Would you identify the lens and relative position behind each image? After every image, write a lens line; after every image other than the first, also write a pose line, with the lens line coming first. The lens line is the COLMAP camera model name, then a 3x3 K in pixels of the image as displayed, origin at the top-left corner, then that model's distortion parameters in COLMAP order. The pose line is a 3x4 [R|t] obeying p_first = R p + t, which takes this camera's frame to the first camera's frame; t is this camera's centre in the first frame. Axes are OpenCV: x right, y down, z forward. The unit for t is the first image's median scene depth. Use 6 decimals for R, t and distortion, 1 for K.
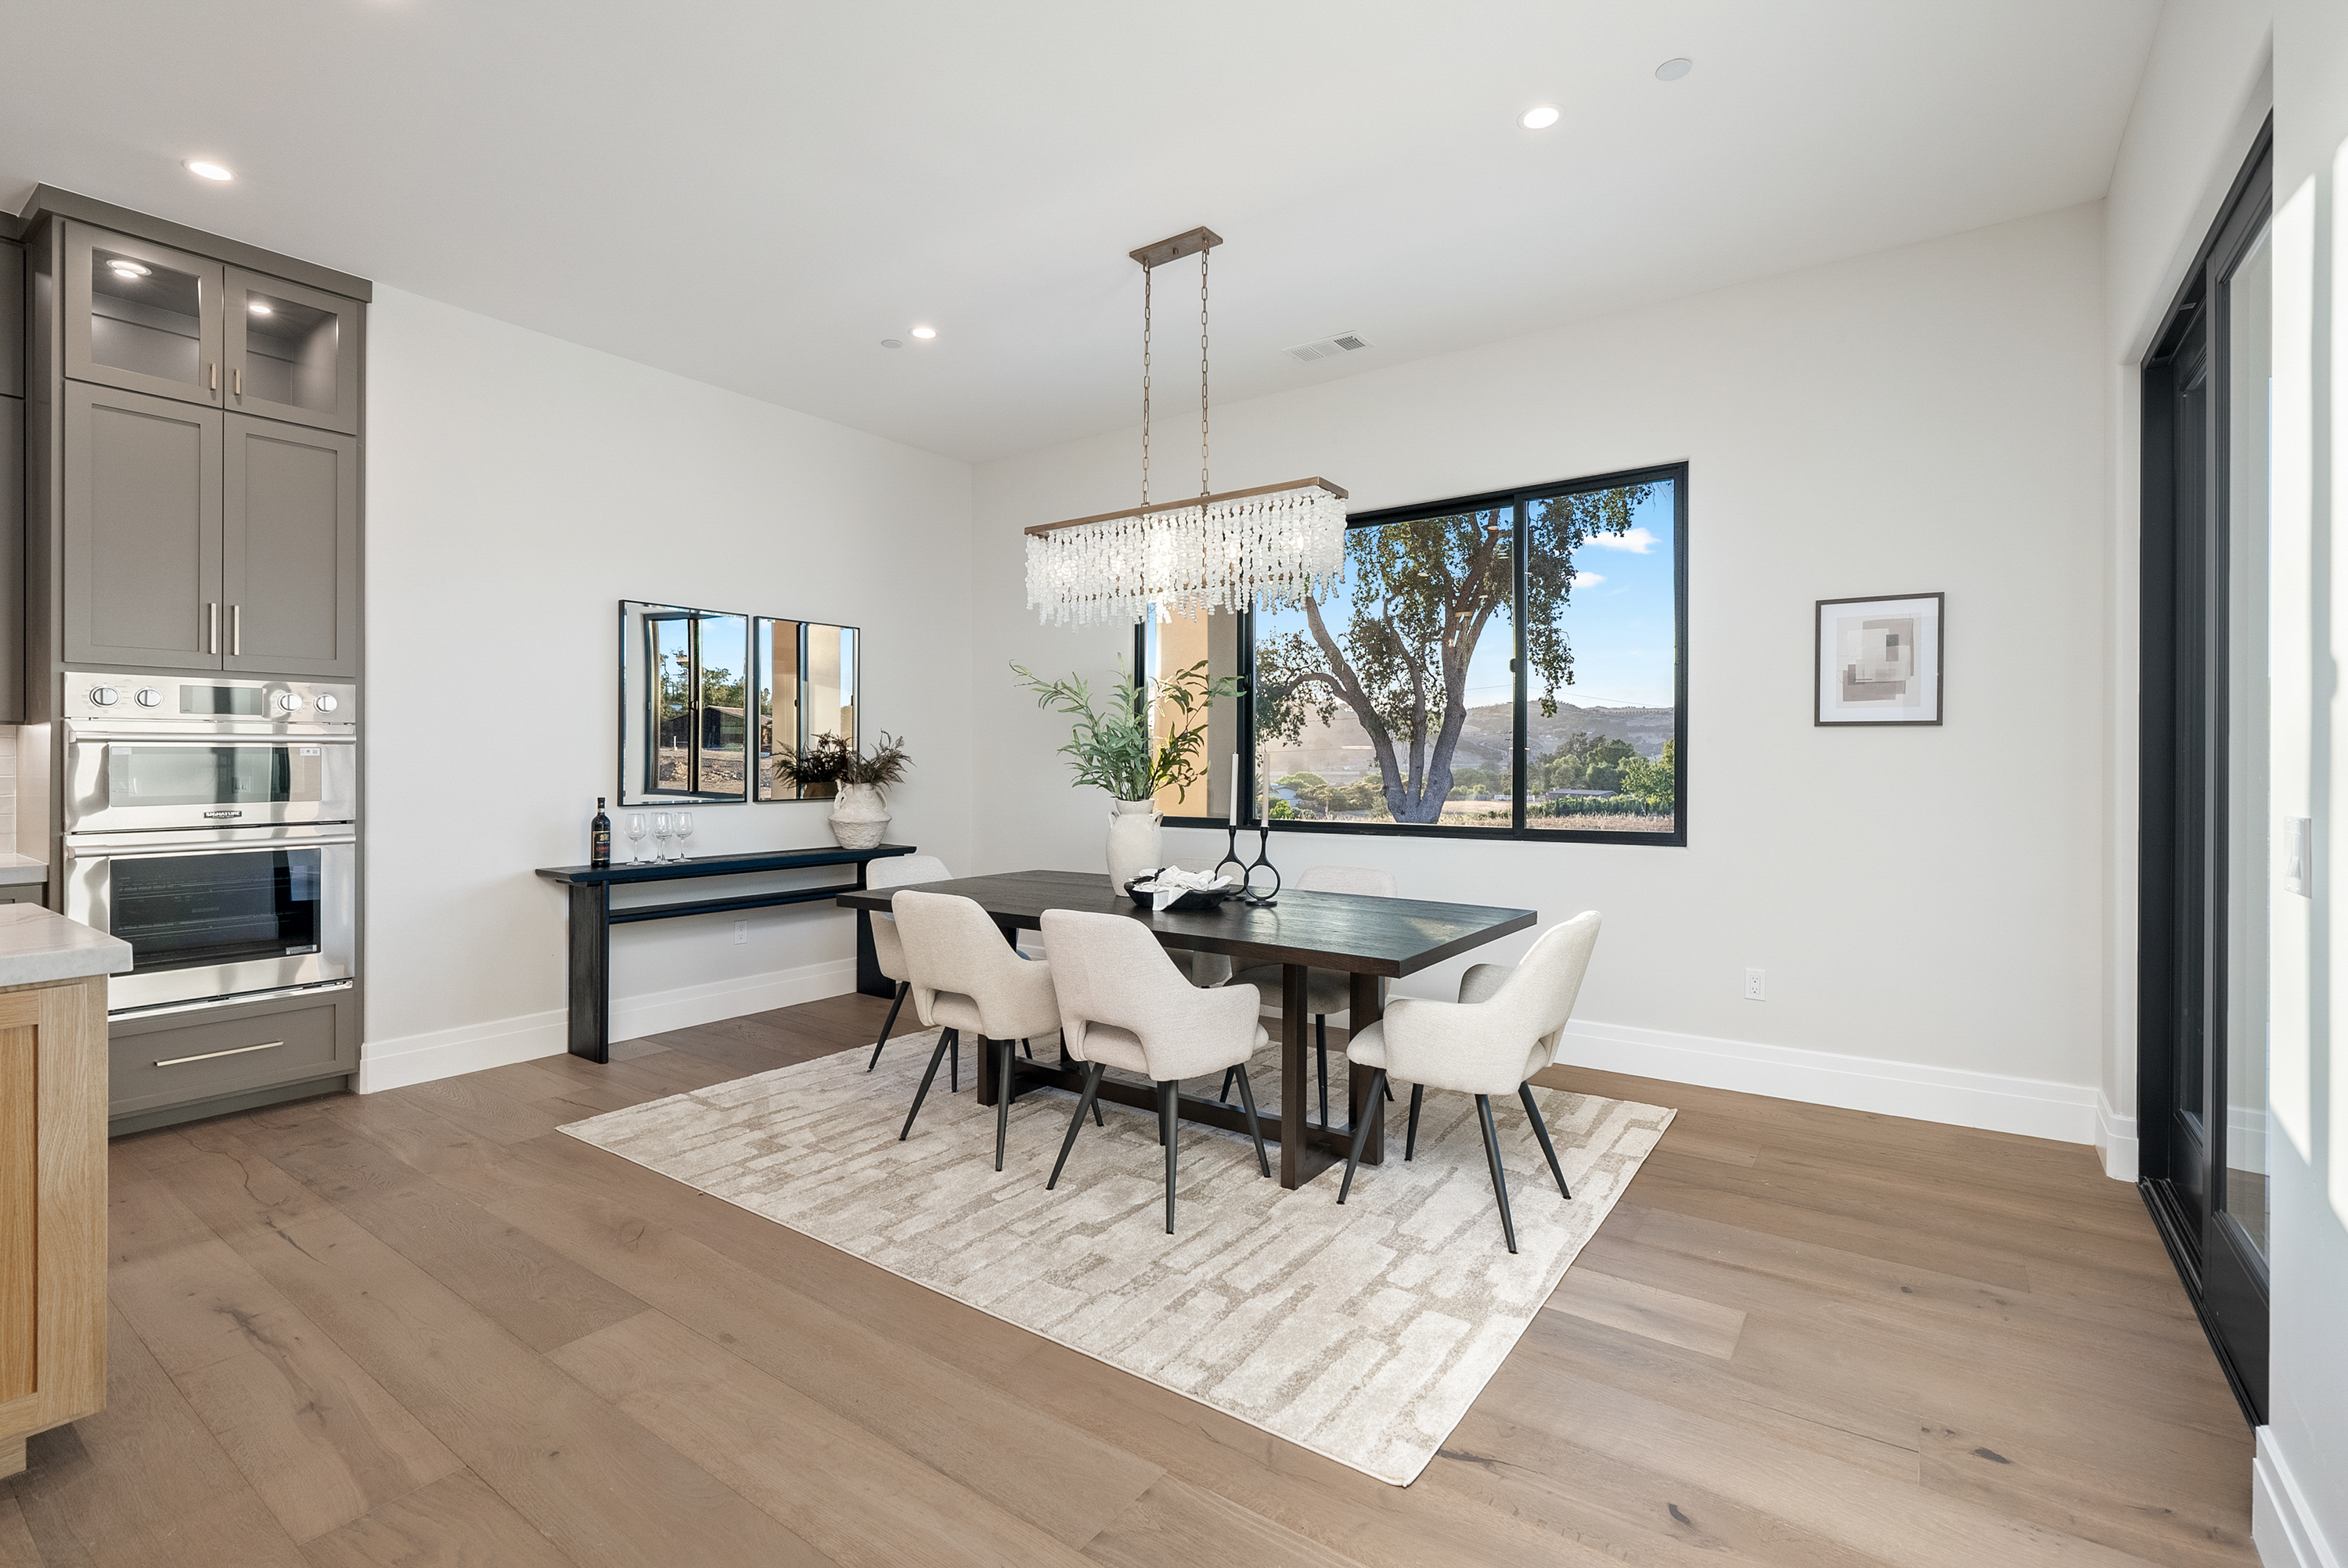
lens RADIAL K [[1066.3, 0, 1172.4], [0, 1066.3, 764.6], [0, 0, 1]] dist [-0.010196, 0.003366]
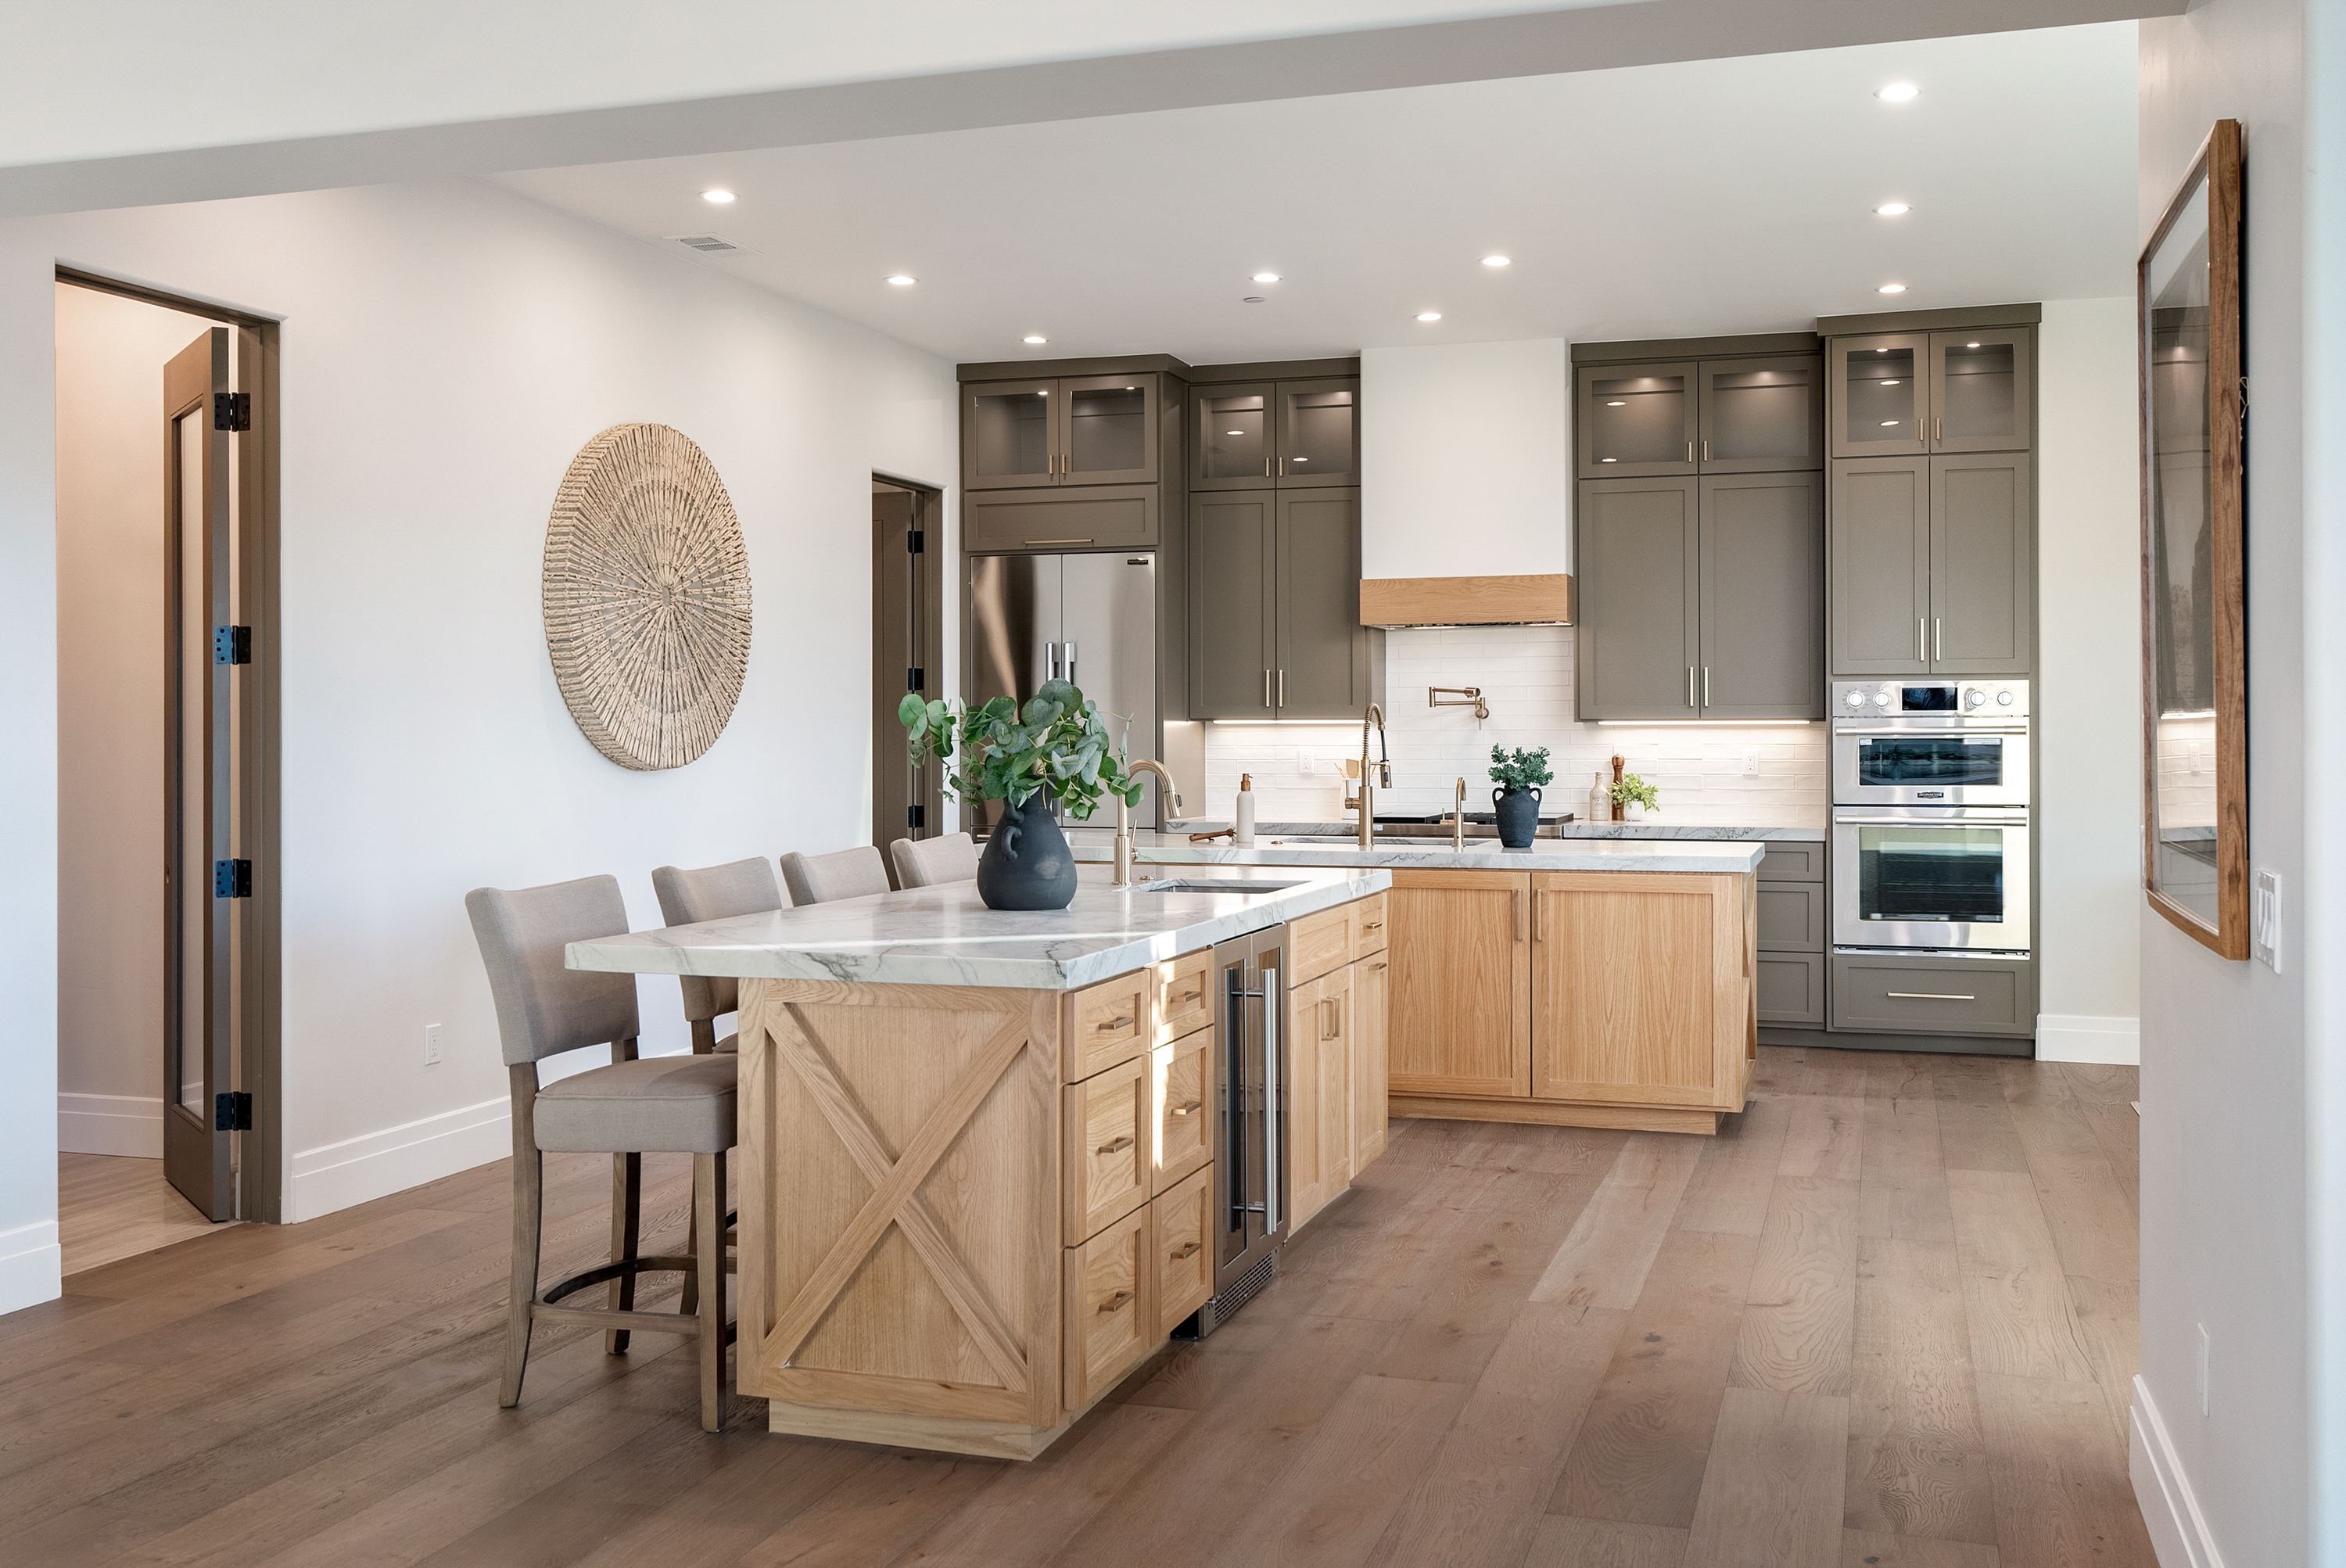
lens RADIAL K [[2141.5, 0, 1176.1], [0, 2141.5, 720.0], [0, 0, 1]] dist [-0.001669, -0.000412]
pose [[0.293854, -0.012363, -0.955770, 1.052235], [-0.007118, 0.999860, -0.015122, 0.004530], [0.955824, 0.011247, 0.293725, -0.468265]]
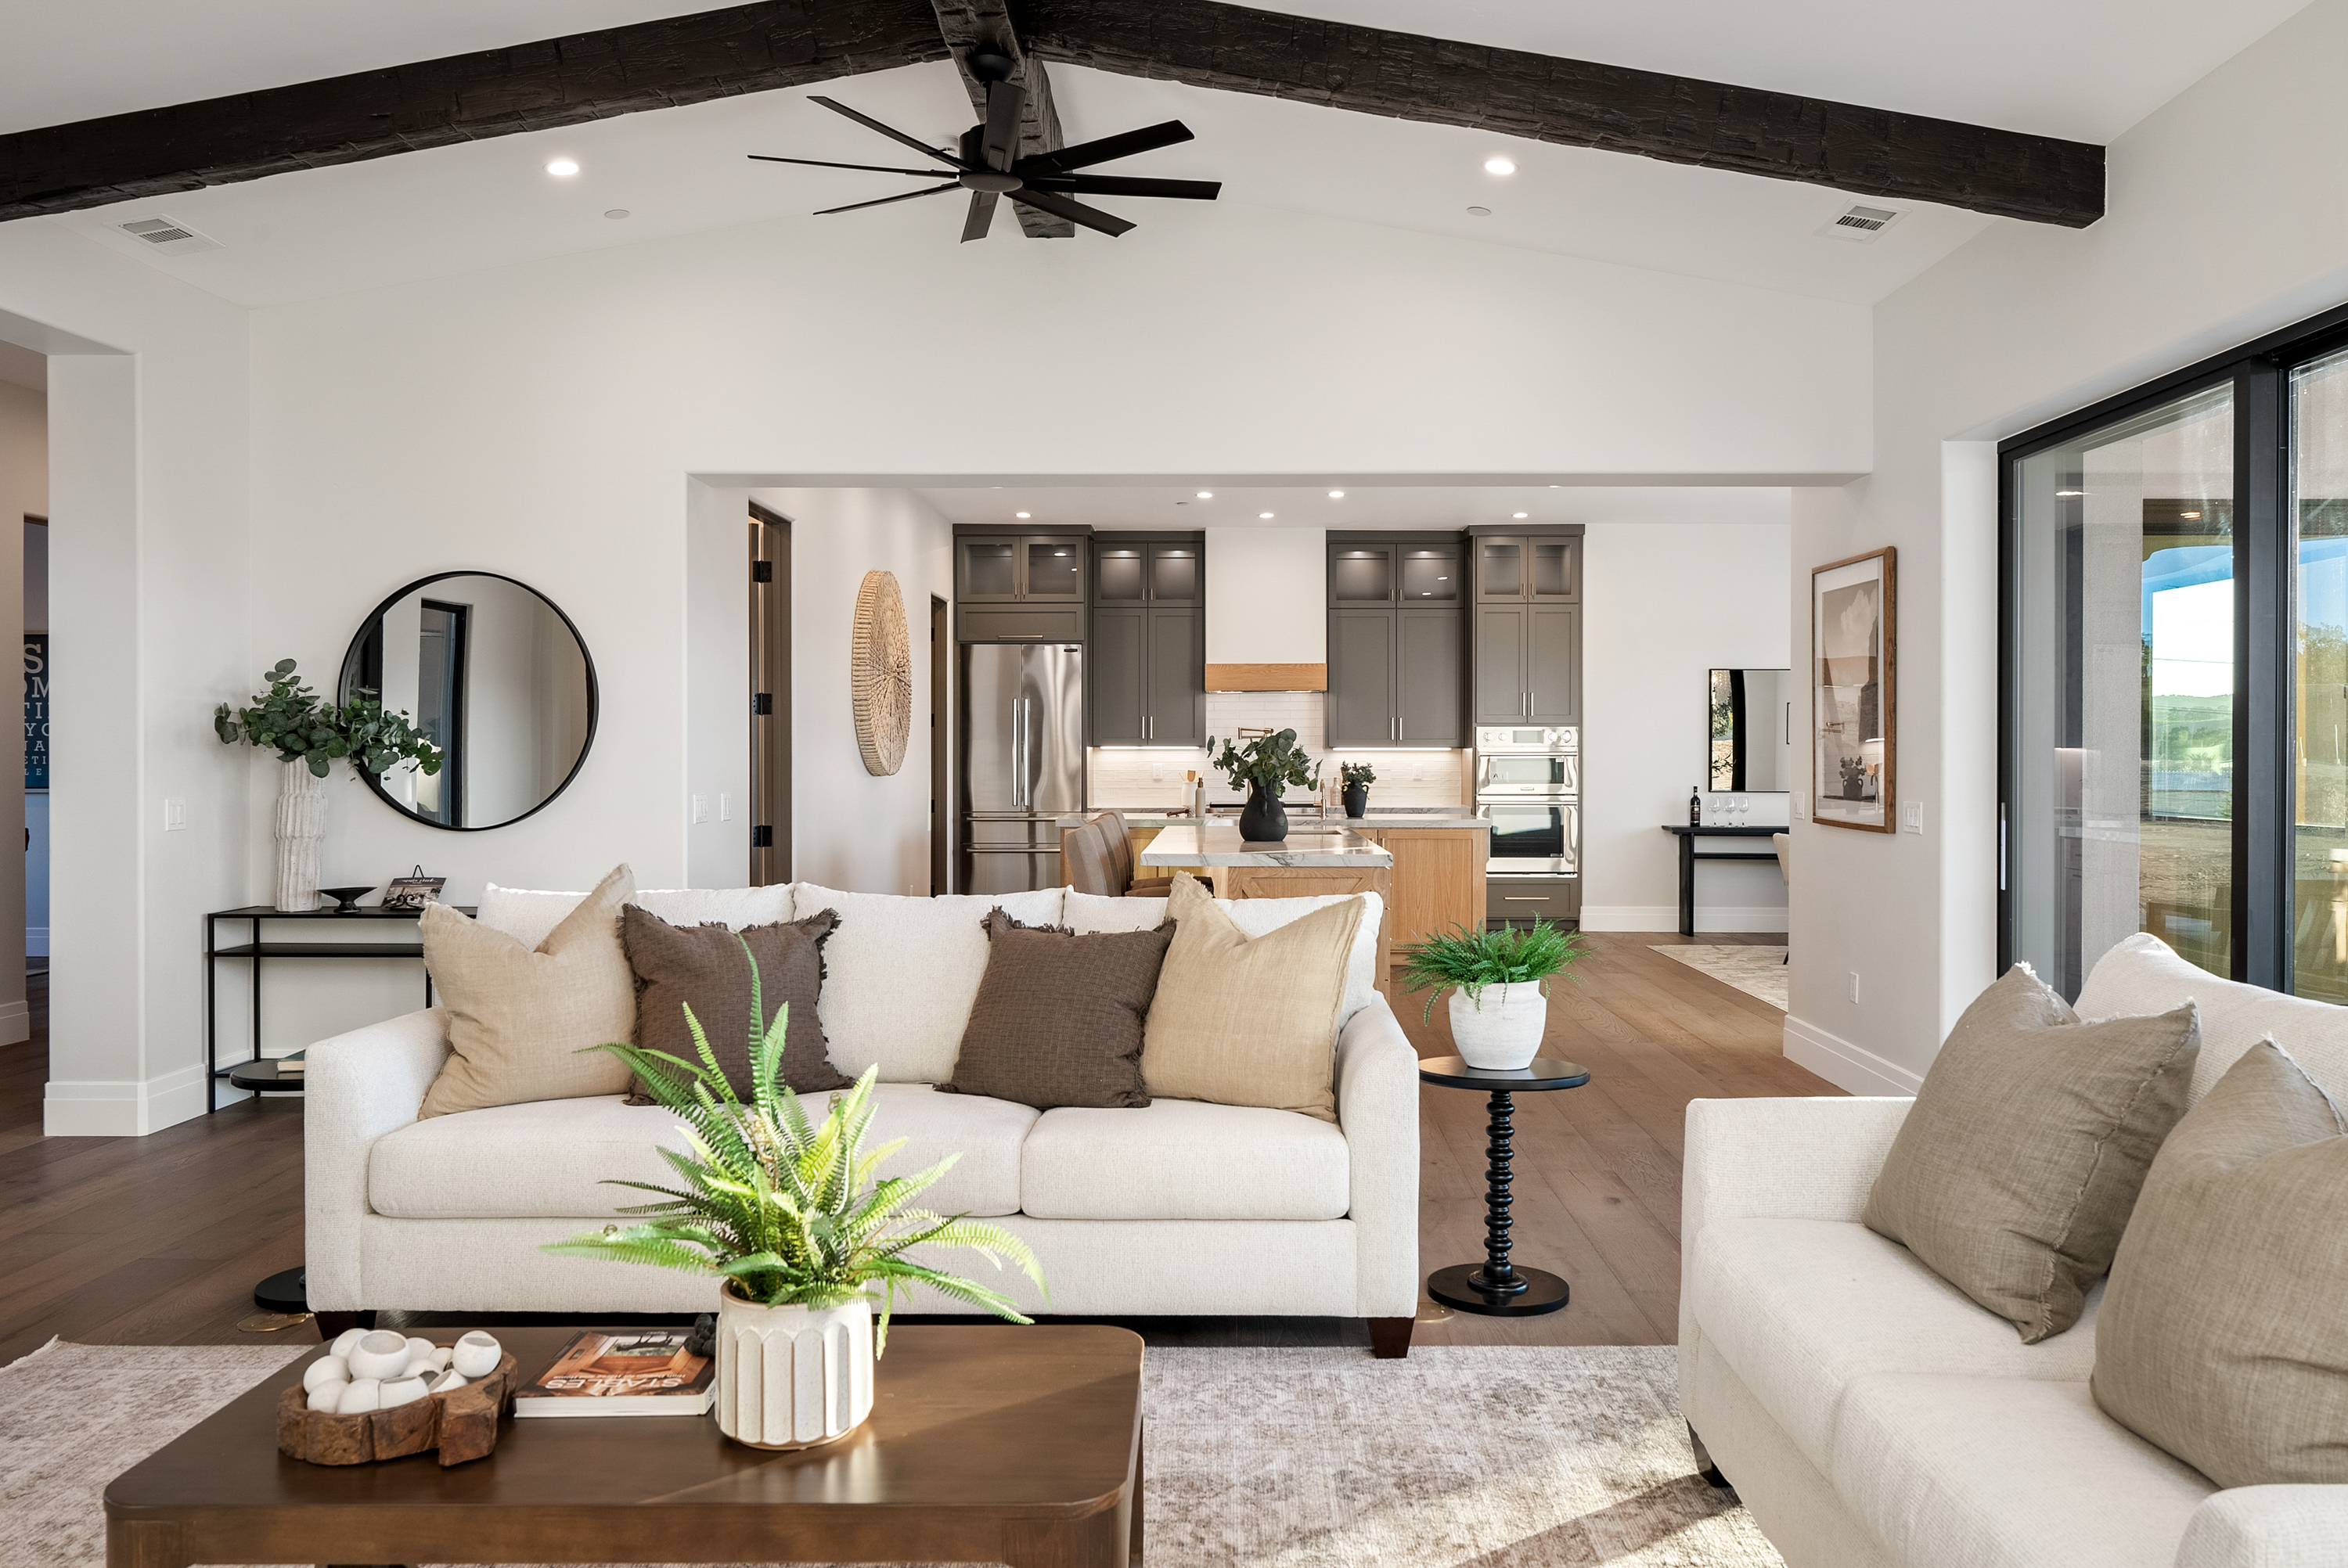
lens RADIAL K [[1667.3, 0, 1194.4], [0, 1667.3, 745.4], [0, 0, 1]] dist [-0.019199, 0.002758]
pose [[0.560700, -0.009843, -0.827961, 1.425470], [-0.006275, 0.999850, -0.016136, 0.015256], [0.827995, 0.014242, 0.560554, -1.361871]]
